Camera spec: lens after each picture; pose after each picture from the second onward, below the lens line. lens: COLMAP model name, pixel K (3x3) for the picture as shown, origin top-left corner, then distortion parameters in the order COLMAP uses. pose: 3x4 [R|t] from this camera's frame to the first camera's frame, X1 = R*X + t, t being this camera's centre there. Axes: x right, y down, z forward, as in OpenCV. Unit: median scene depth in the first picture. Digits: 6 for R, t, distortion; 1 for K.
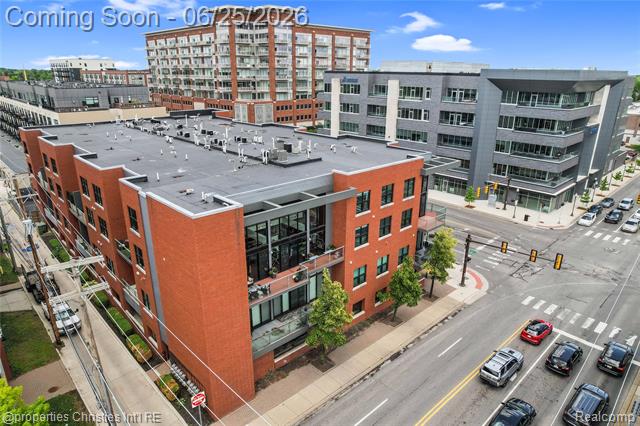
lens RADIAL K [[404.1, 0, 320.0], [0, 404.1, 213.0], [0, 0, 1]] dist [-0.049410, 0.000084]
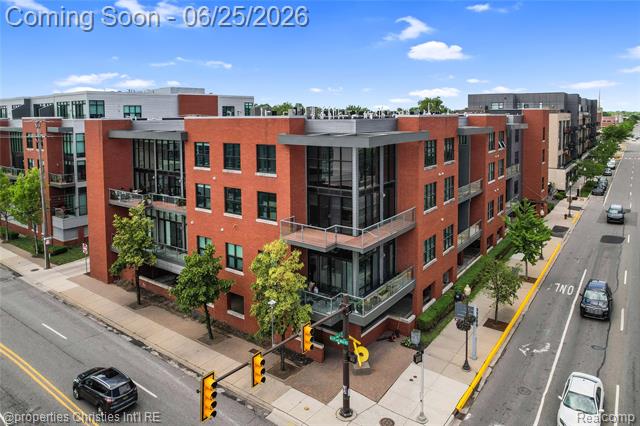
lens RADIAL K [[434.0, 0, 332.6], [0, 434.0, 141.5], [0, 0, 1]] dist [-0.036994, -0.000187]
pose [[0.205982, 0.048982, -0.977329, 0.384550], [-0.314589, 0.949043, -0.018739, -0.044848], [0.926609, 0.311317, 0.210895, 0.379471]]
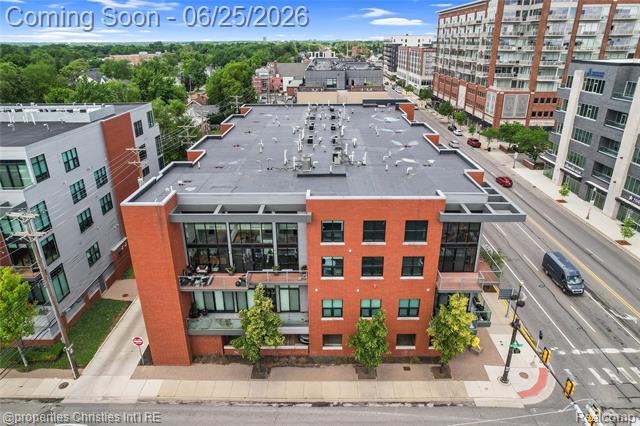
lens RADIAL K [[419.5, 0, 323.3], [0, 419.5, 215.5], [0, 0, 1]] dist [-0.079205, 0.070568]
pose [[0.727024, 0.249849, -0.639540, 0.246408], [-0.214896, 0.967448, 0.133660, -0.065989], [0.652116, 0.040260, 0.757049, 0.099798]]
